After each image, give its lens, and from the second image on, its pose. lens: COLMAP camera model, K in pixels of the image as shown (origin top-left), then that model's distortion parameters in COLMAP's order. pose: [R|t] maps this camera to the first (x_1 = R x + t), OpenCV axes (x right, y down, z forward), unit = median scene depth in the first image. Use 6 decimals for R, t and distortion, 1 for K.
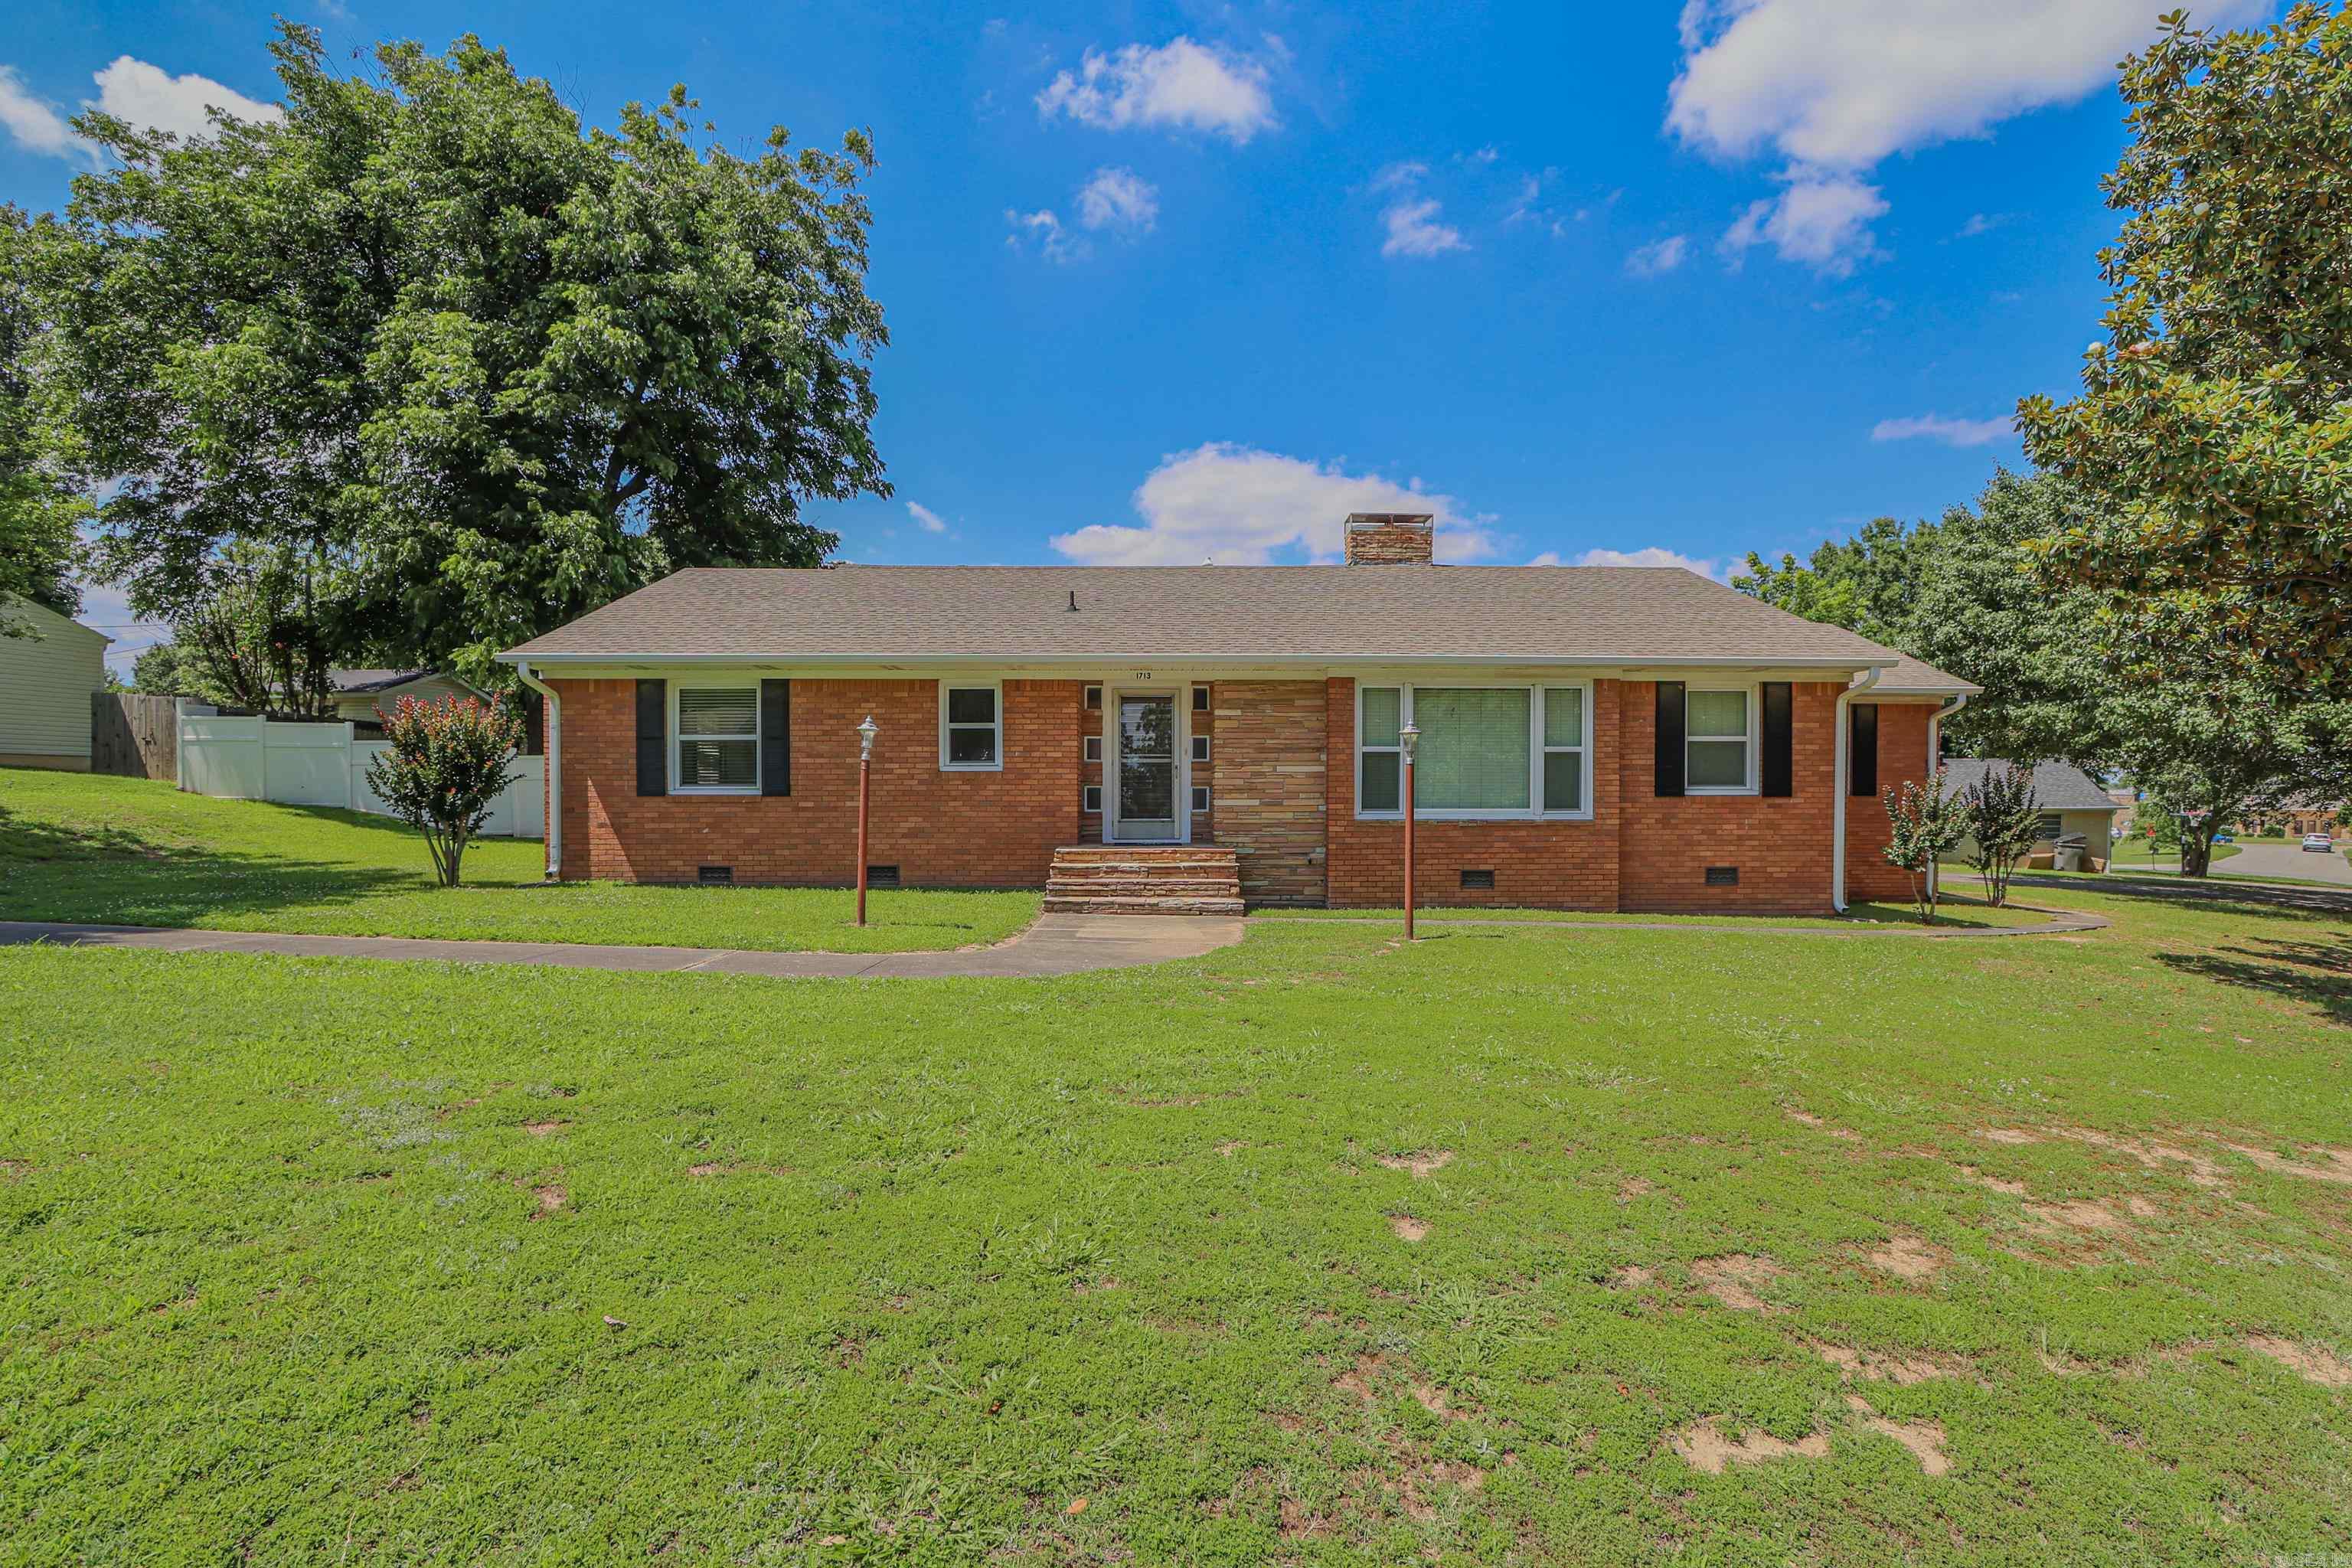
lens RADIAL K [[1104.6, 0, 1176.4], [0, 1104.6, 781.7], [0, 0, 1]] dist [-0.019440, 0.002194]
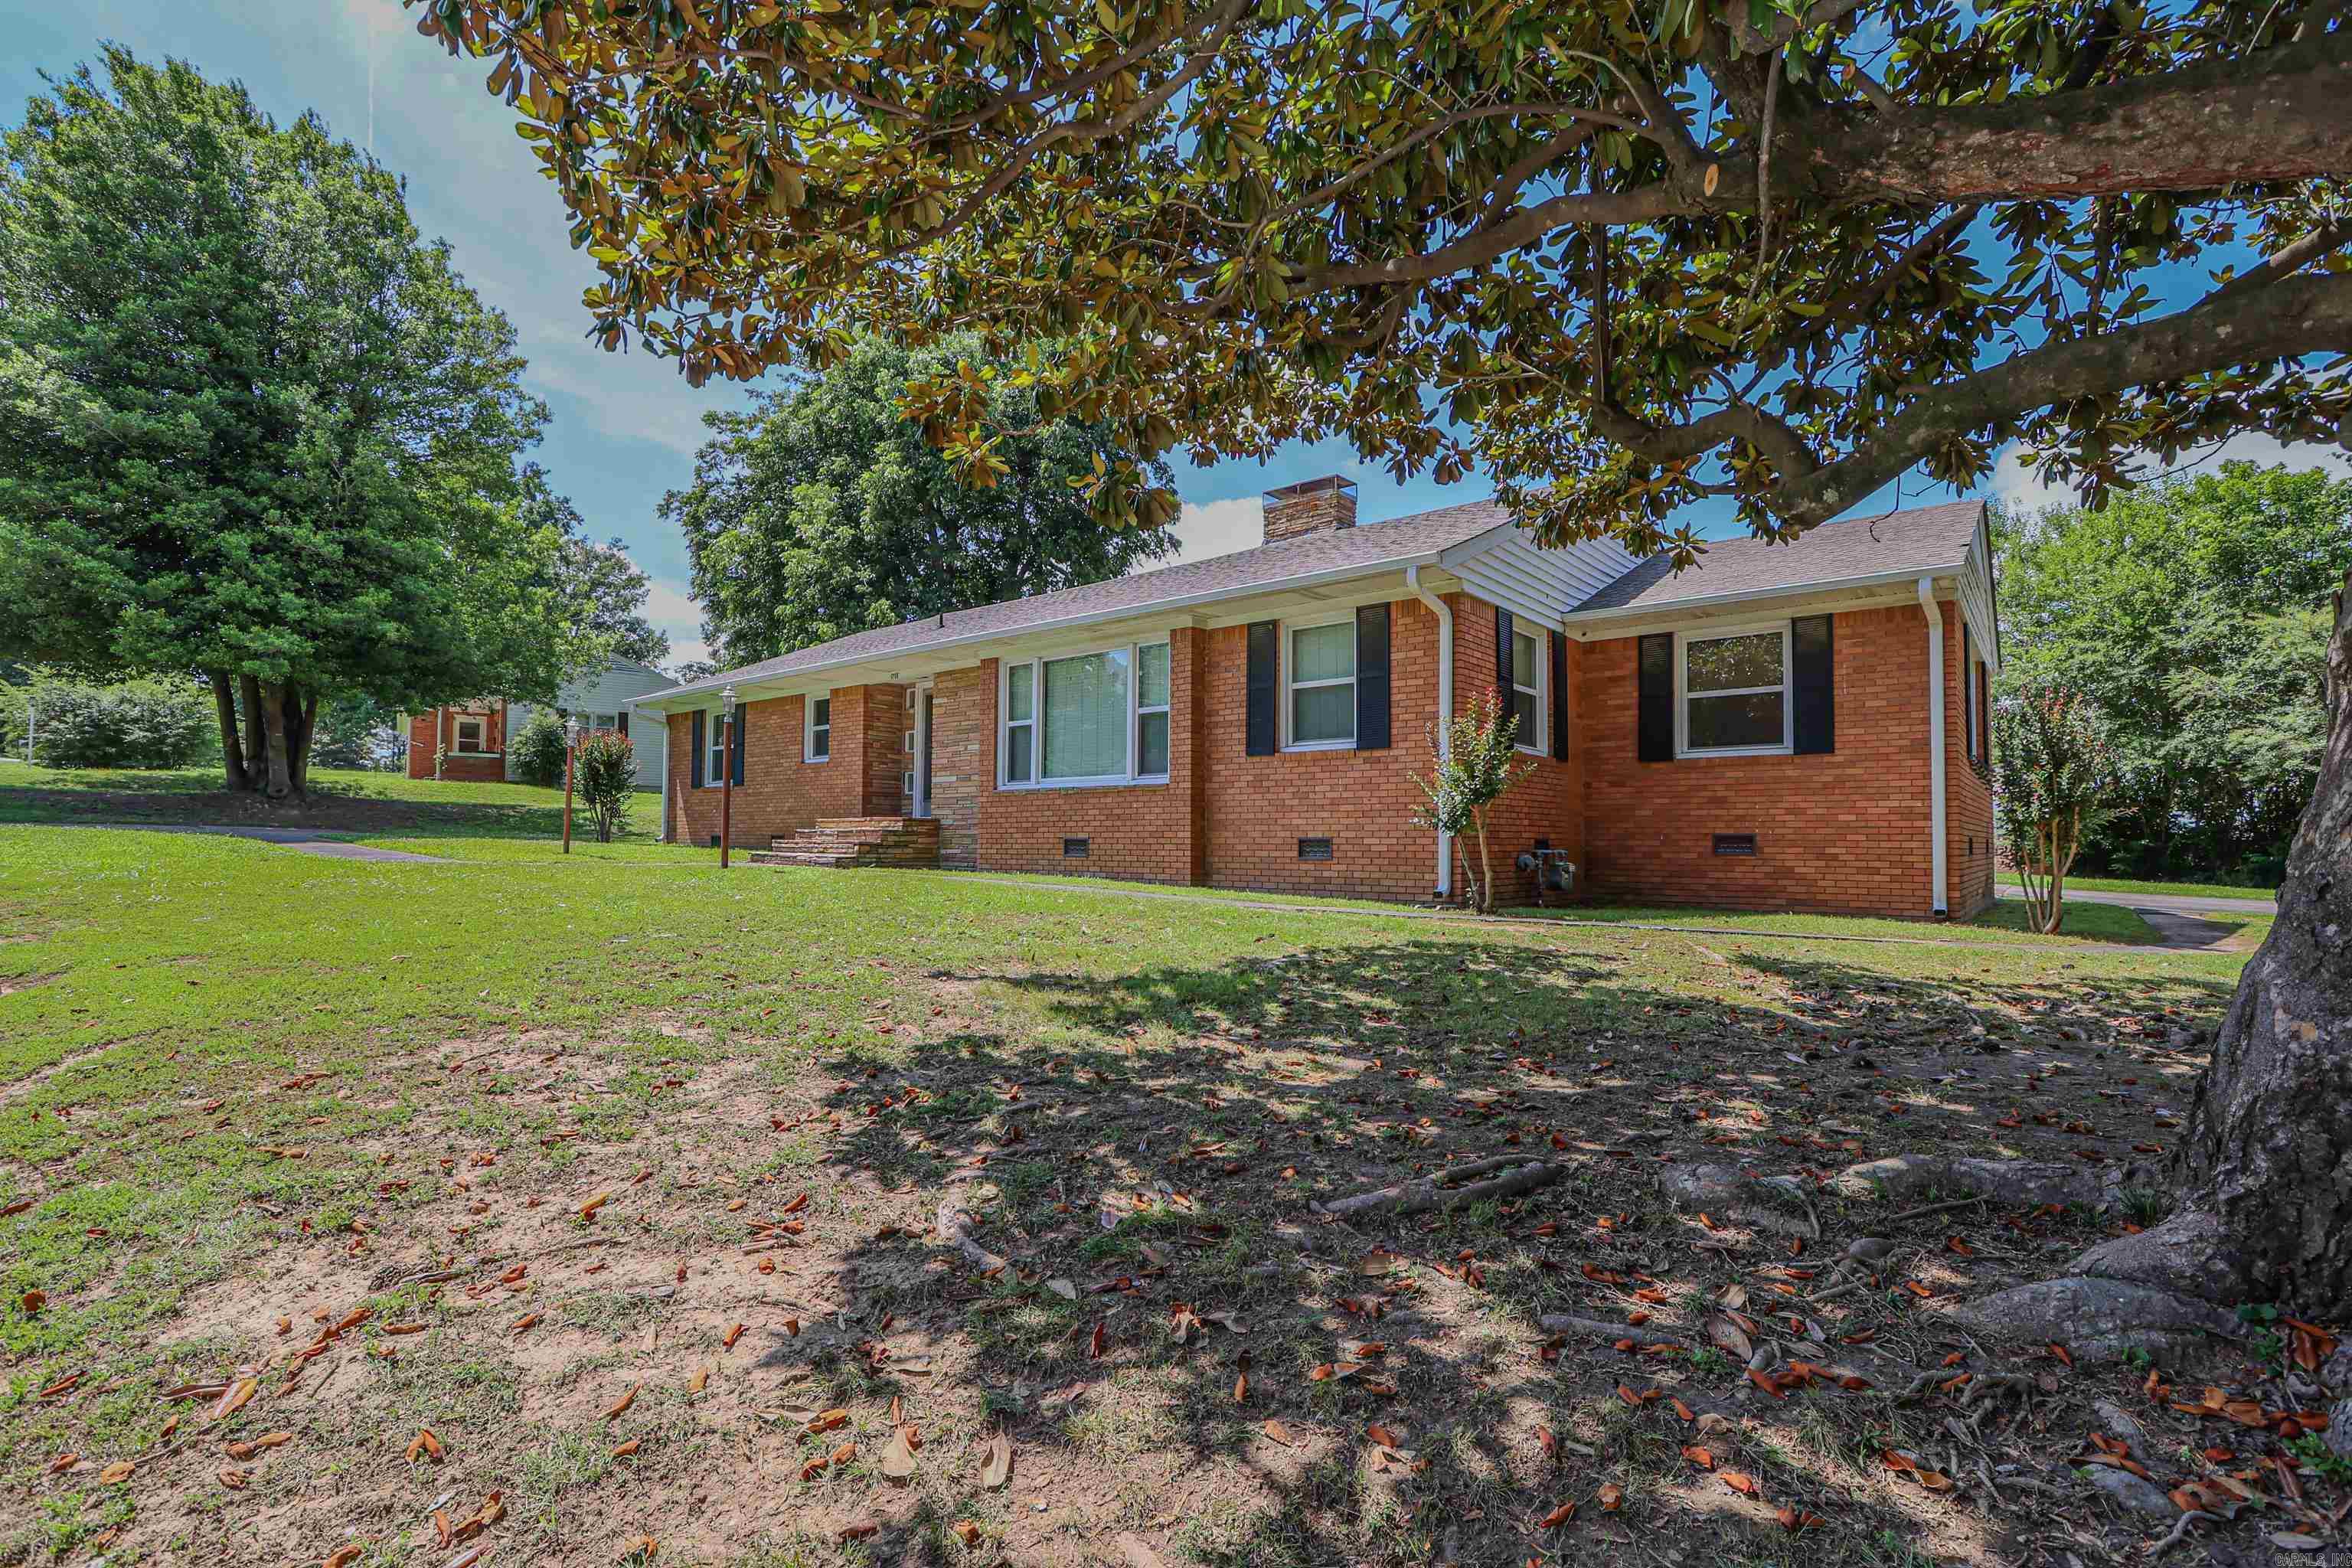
lens RADIAL K [[1104.6, 0, 1175.7], [0, 1104.6, 792.9], [0, 0, 1]] dist [-0.019440, 0.002194]
pose [[0.746678, -0.027804, -0.664604, 0.968807], [0.000330, 0.999141, -0.041429, 0.078393], [0.665186, 0.030714, 0.746046, 0.314119]]
